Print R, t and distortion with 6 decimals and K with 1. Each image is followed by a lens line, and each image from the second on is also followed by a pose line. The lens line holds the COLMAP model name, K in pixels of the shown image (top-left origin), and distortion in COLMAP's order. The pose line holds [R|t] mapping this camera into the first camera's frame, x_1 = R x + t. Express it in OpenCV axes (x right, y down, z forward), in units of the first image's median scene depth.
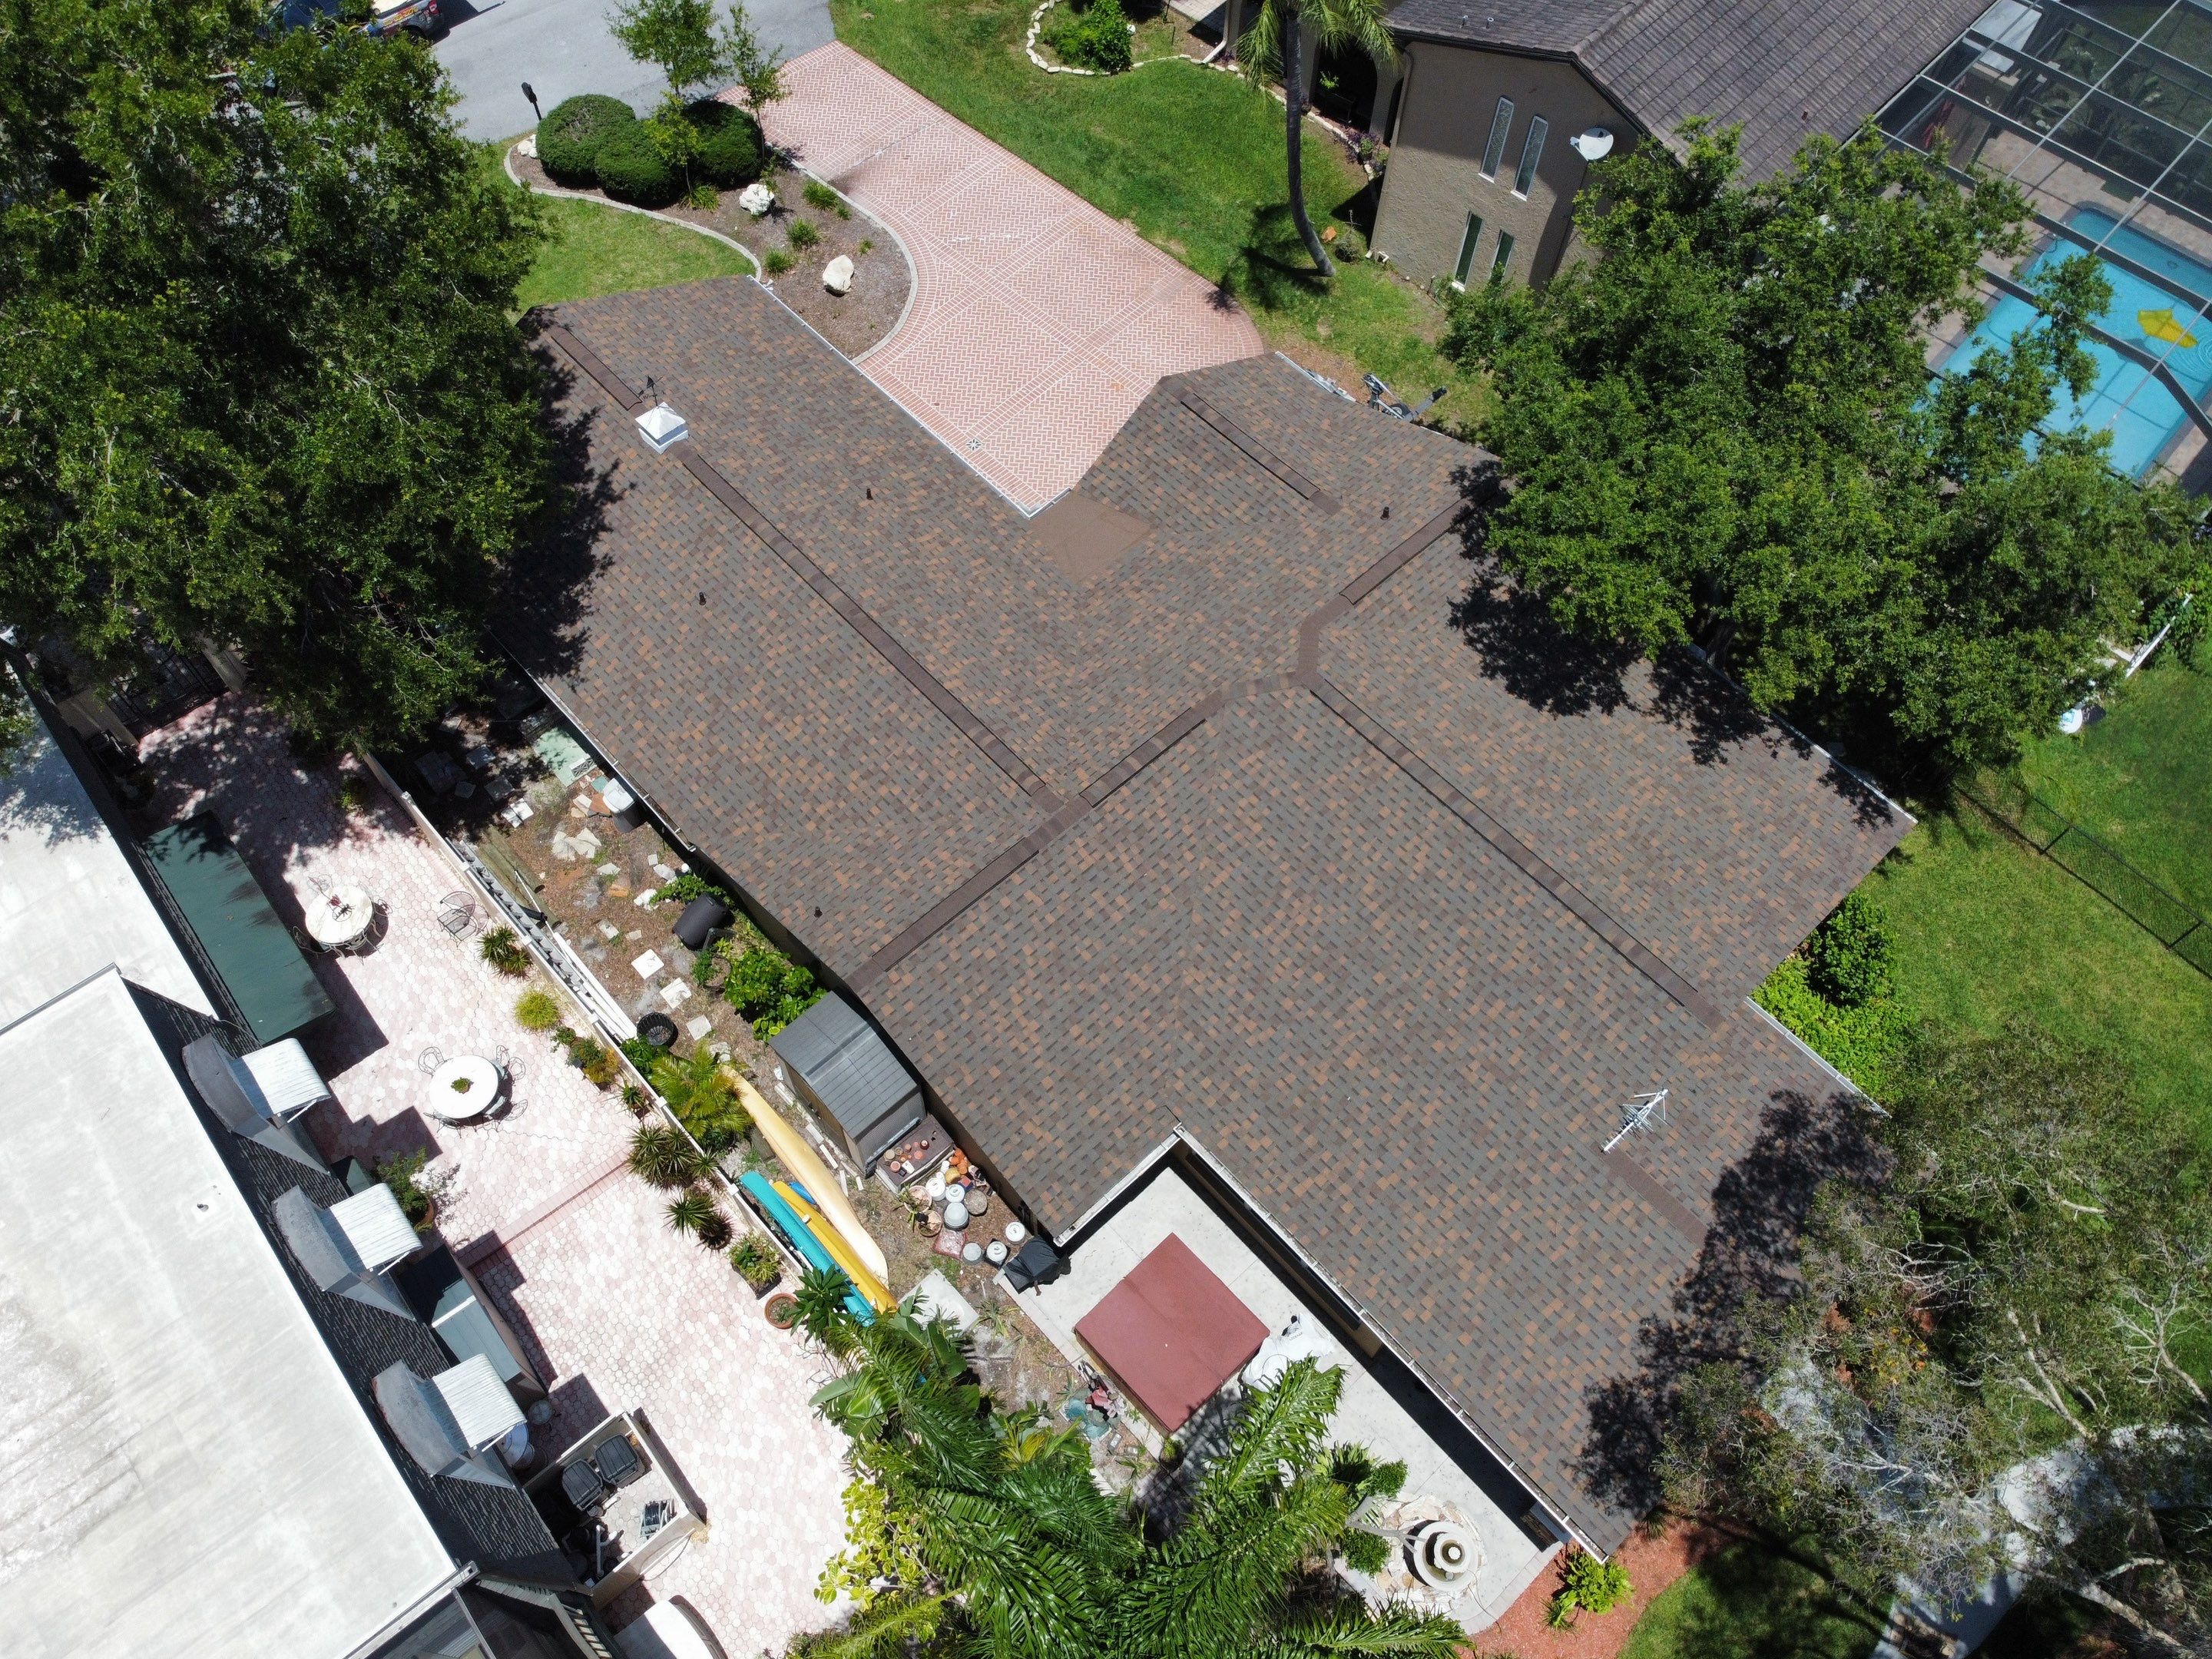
lens RADIAL K [[1674.4, 0, 1067.4], [0, 1674.4, 797.8], [0, 0, 1]] dist [0.015819, -0.023322]
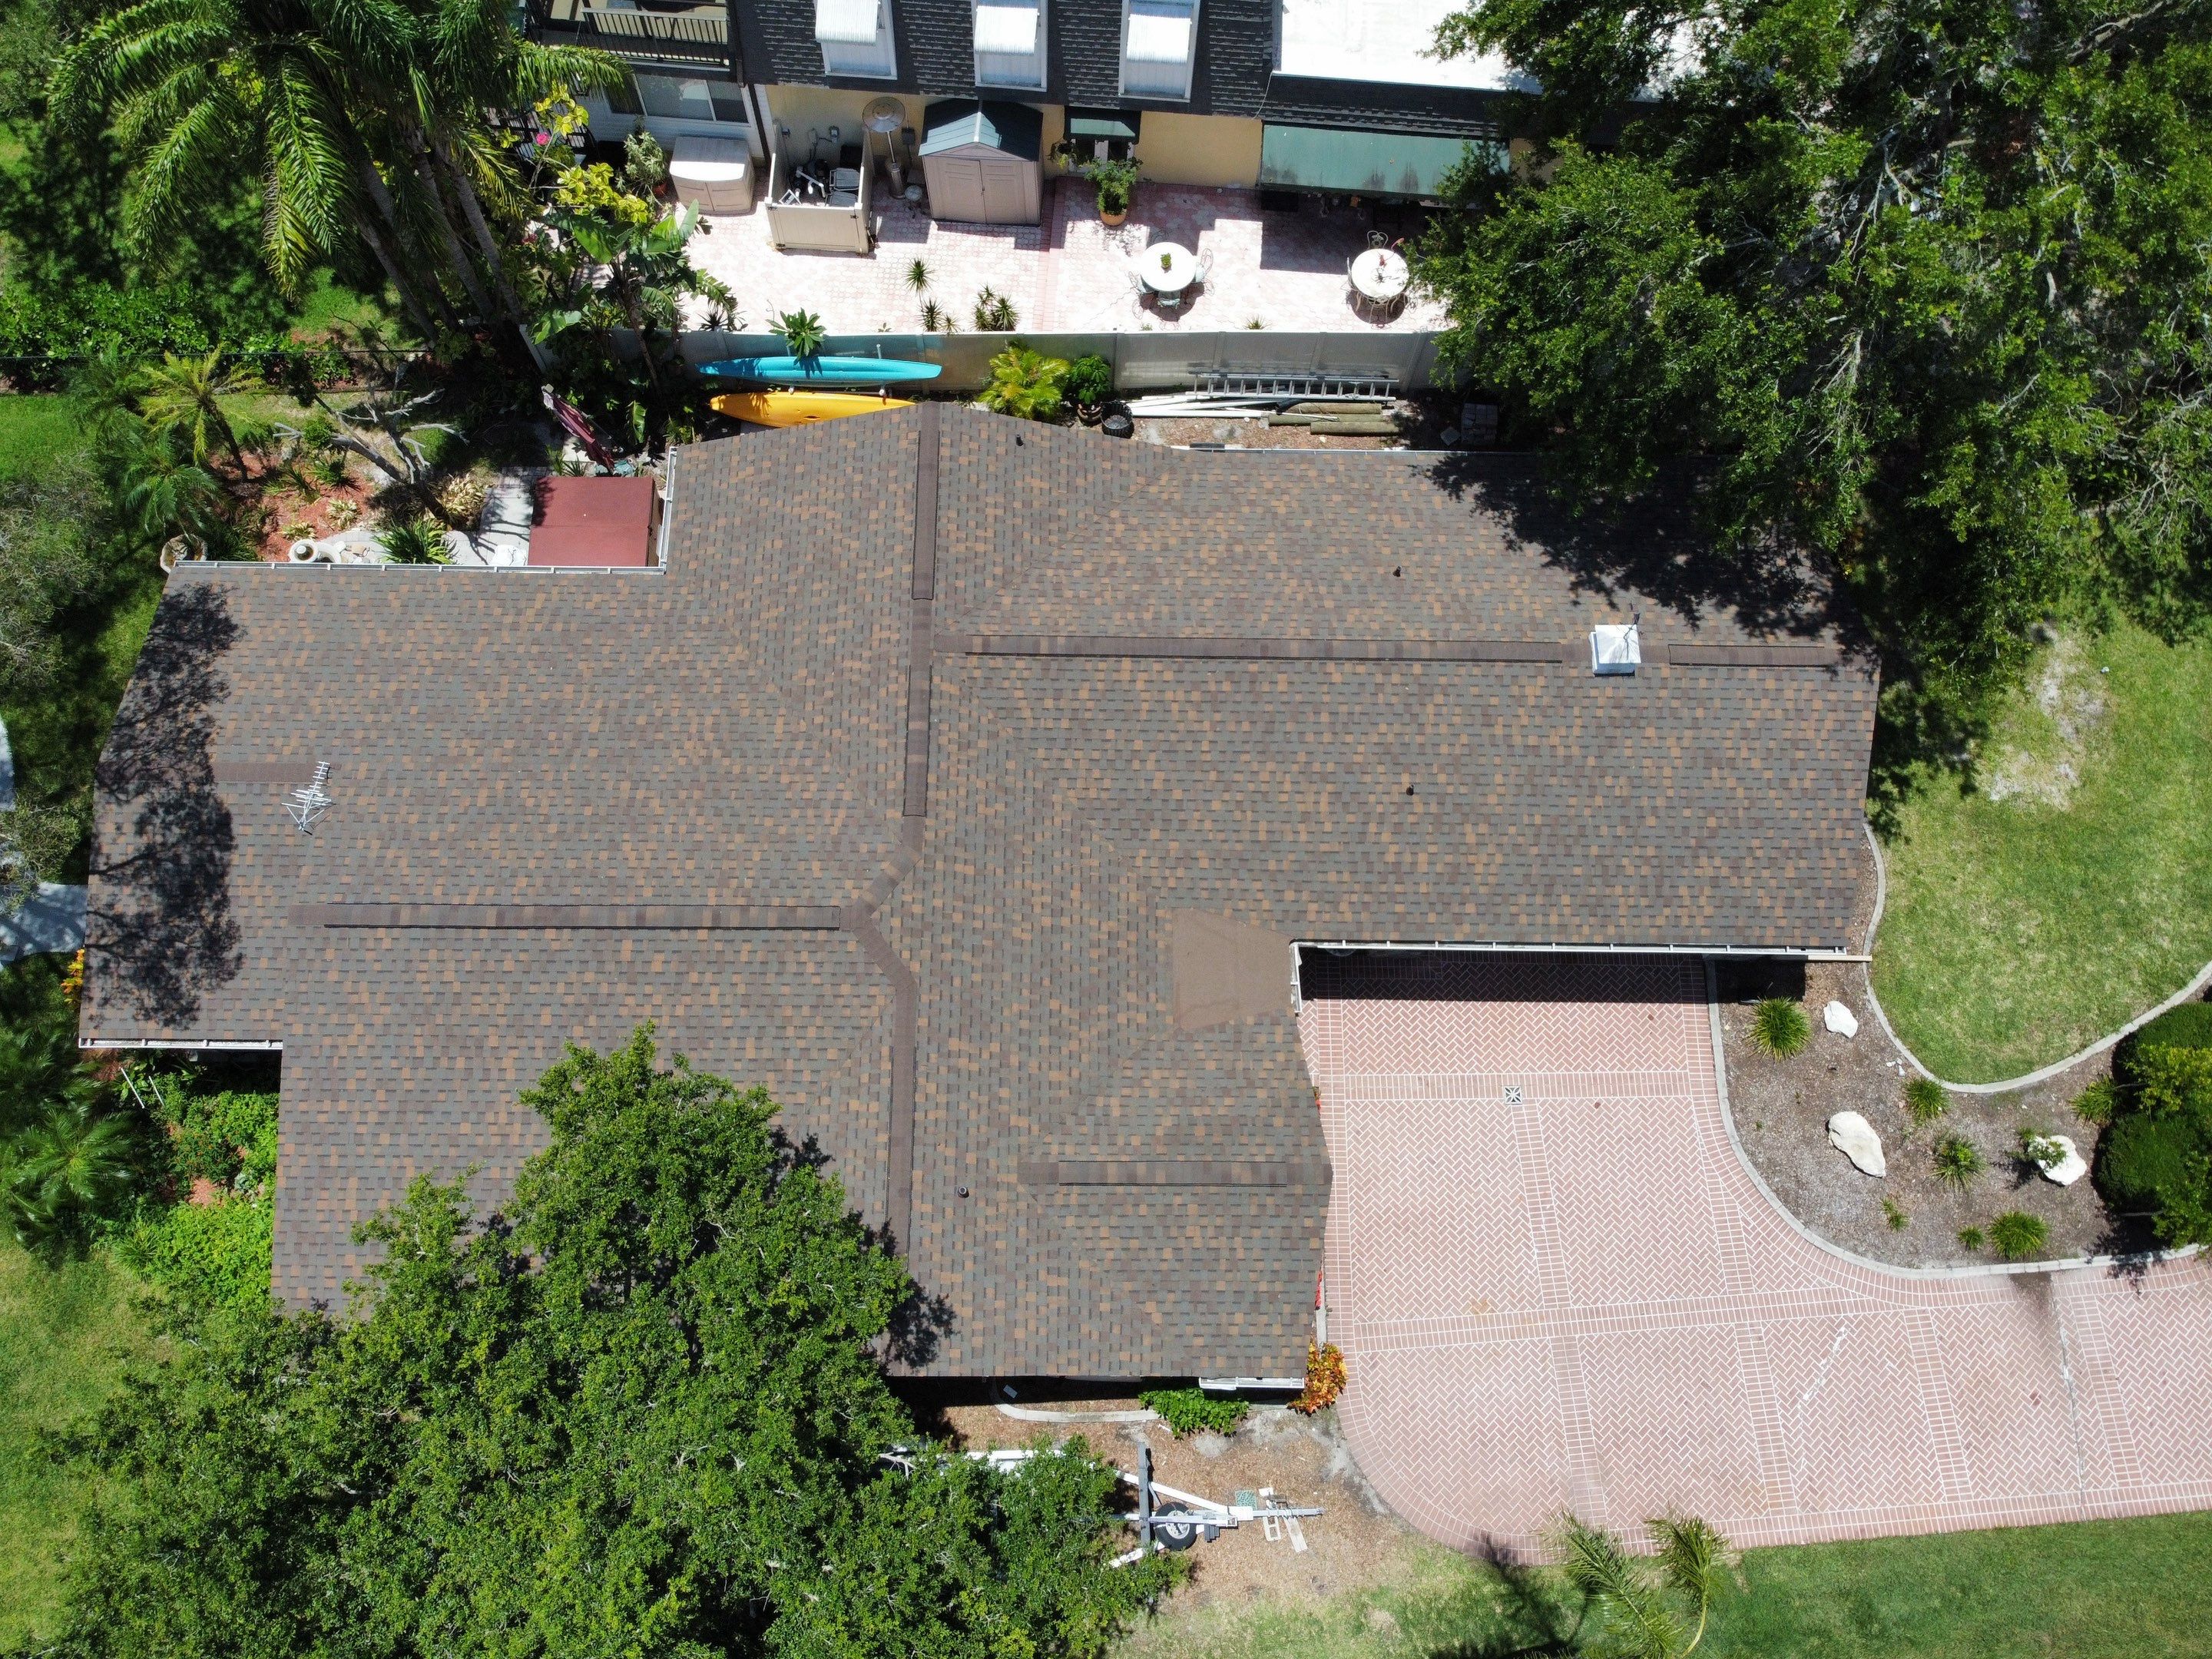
lens RADIAL K [[1674.4, 0, 1087.3], [0, 1674.4, 812.7], [0, 0, 1]] dist [0.015819, -0.023322]
pose [[-0.676391, 0.689787, -0.258242, 0.241092], [-0.645317, -0.385984, 0.659228, -0.691760], [0.355050, 0.612544, 0.706208, 0.360569]]
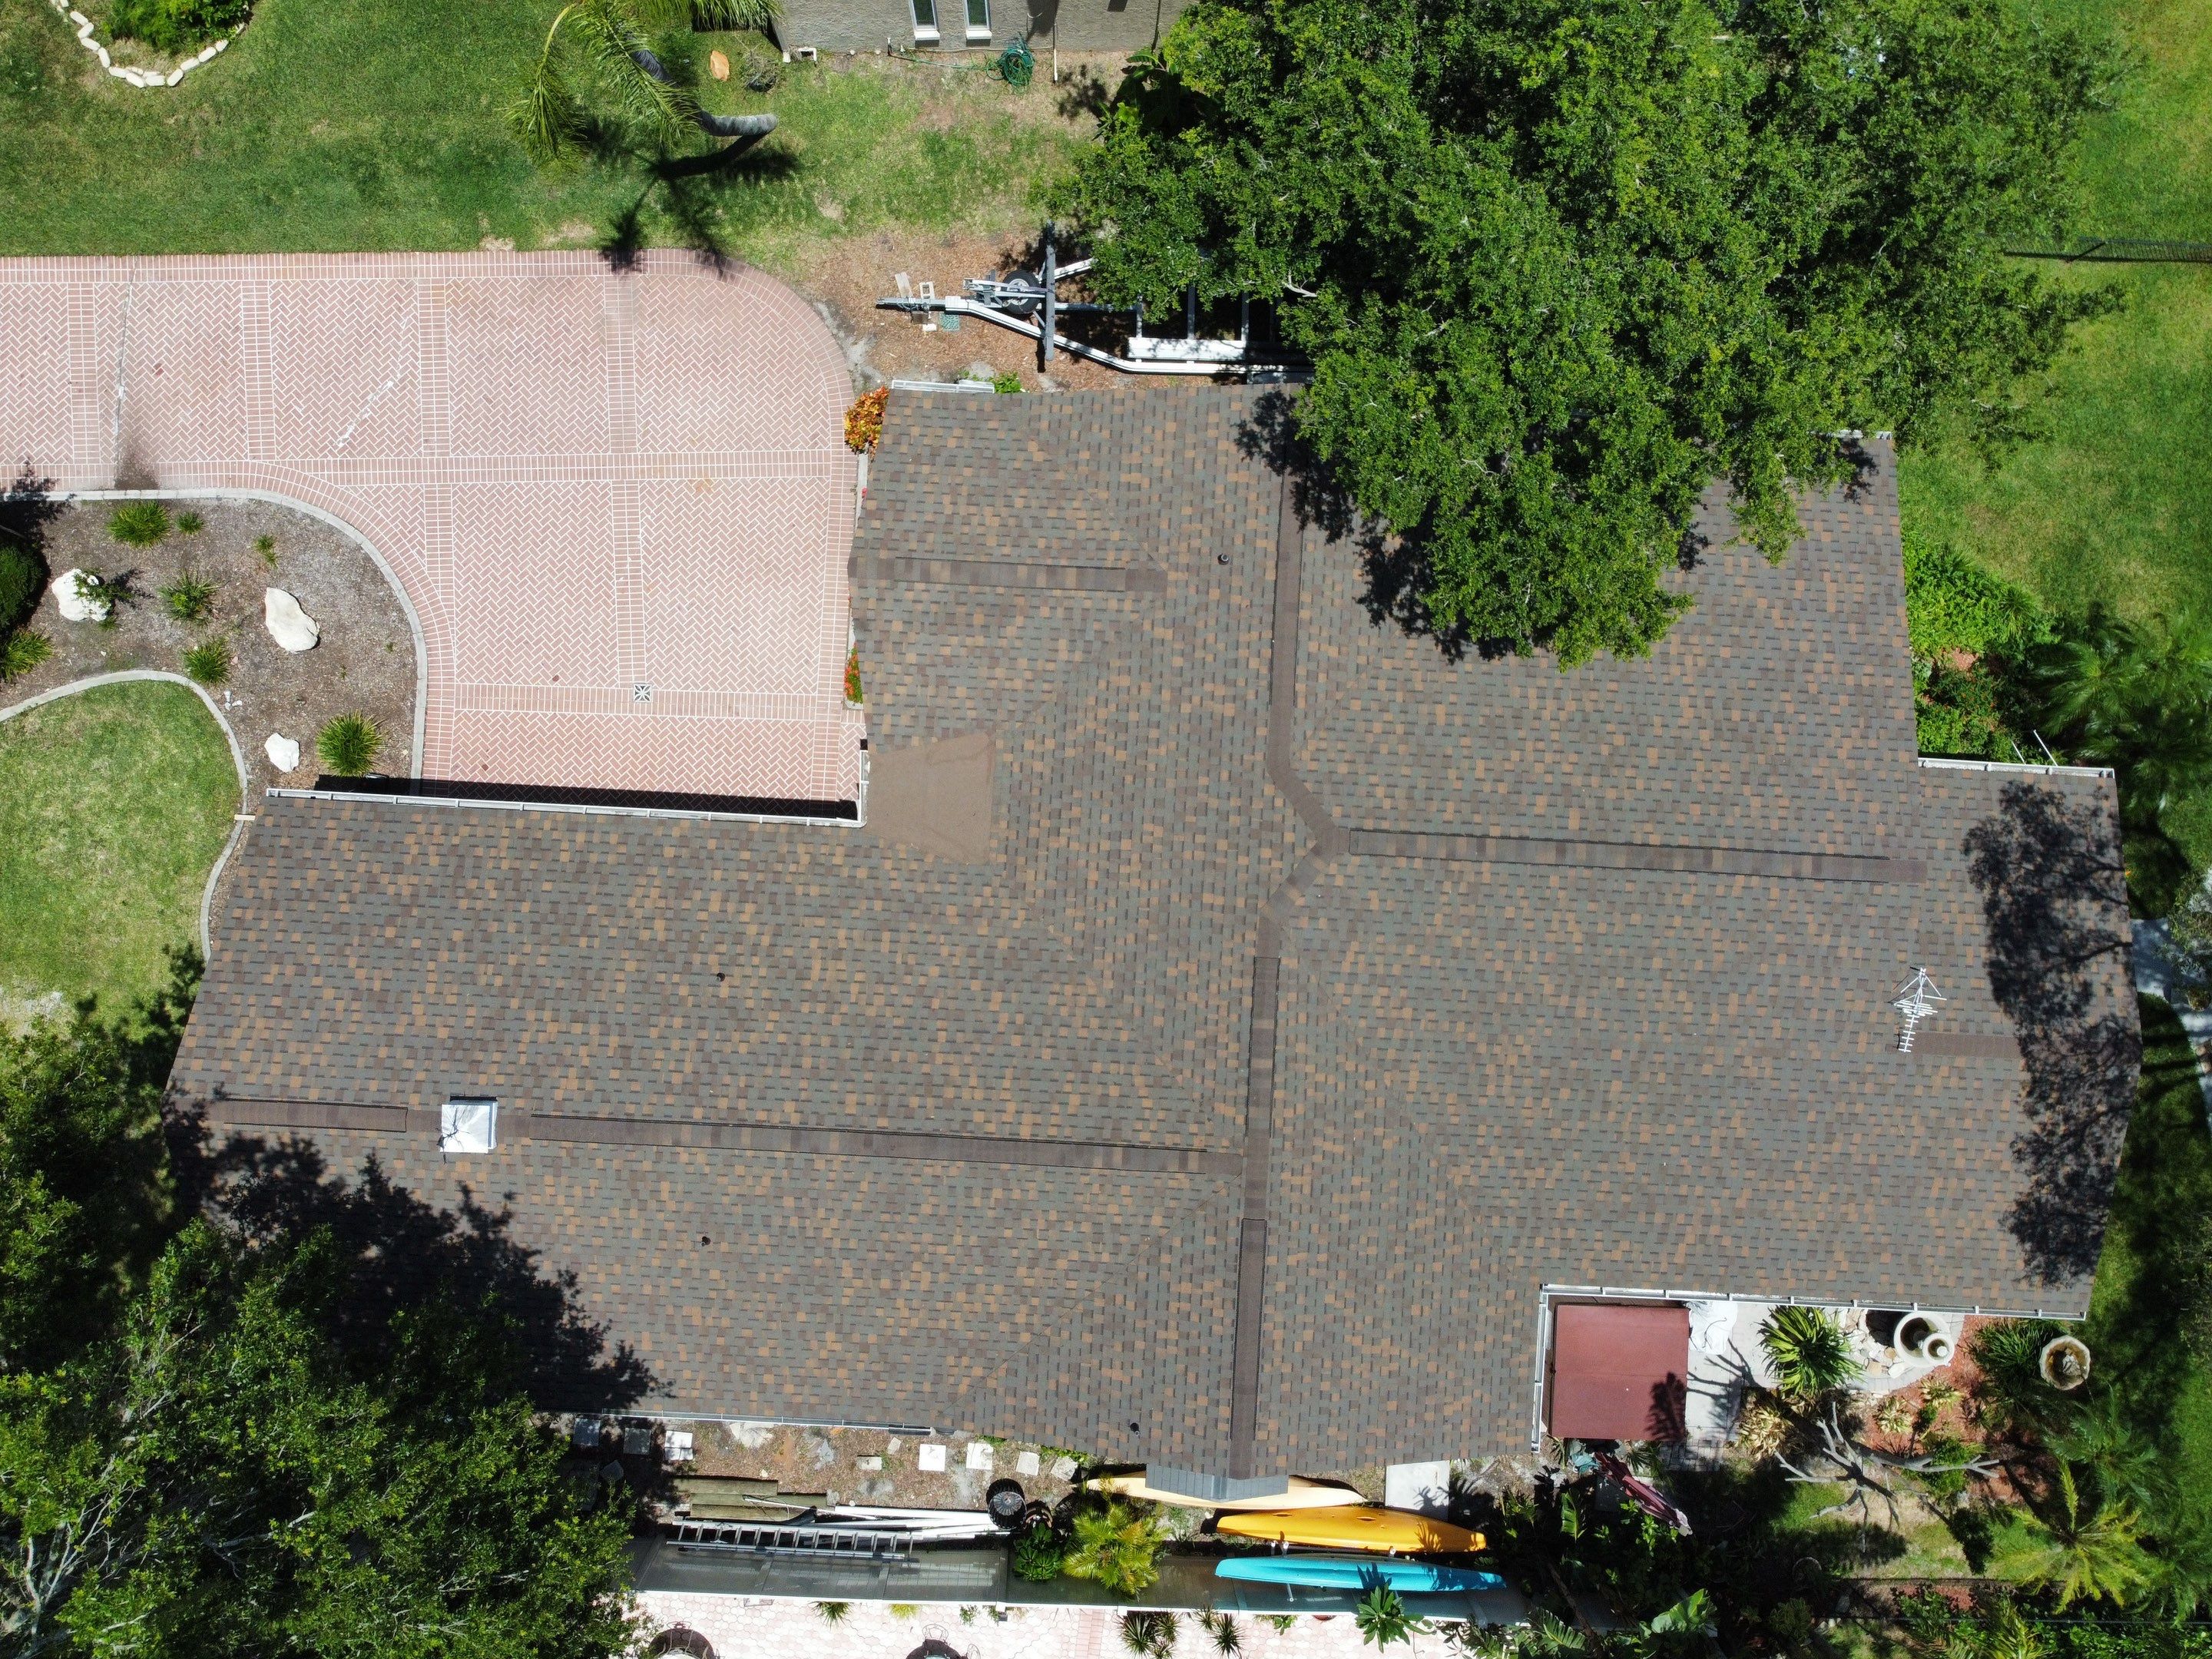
lens RADIAL K [[1674.4, 0, 1071.5], [0, 1674.4, 811.9], [0, 0, 1]] dist [0.015819, -0.023322]
pose [[0.712331, -0.701842, 0.001438, 0.055854], [0.599238, 0.609258, 0.519344, -0.573399], [-0.365374, -0.369083, 0.854564, 0.319415]]
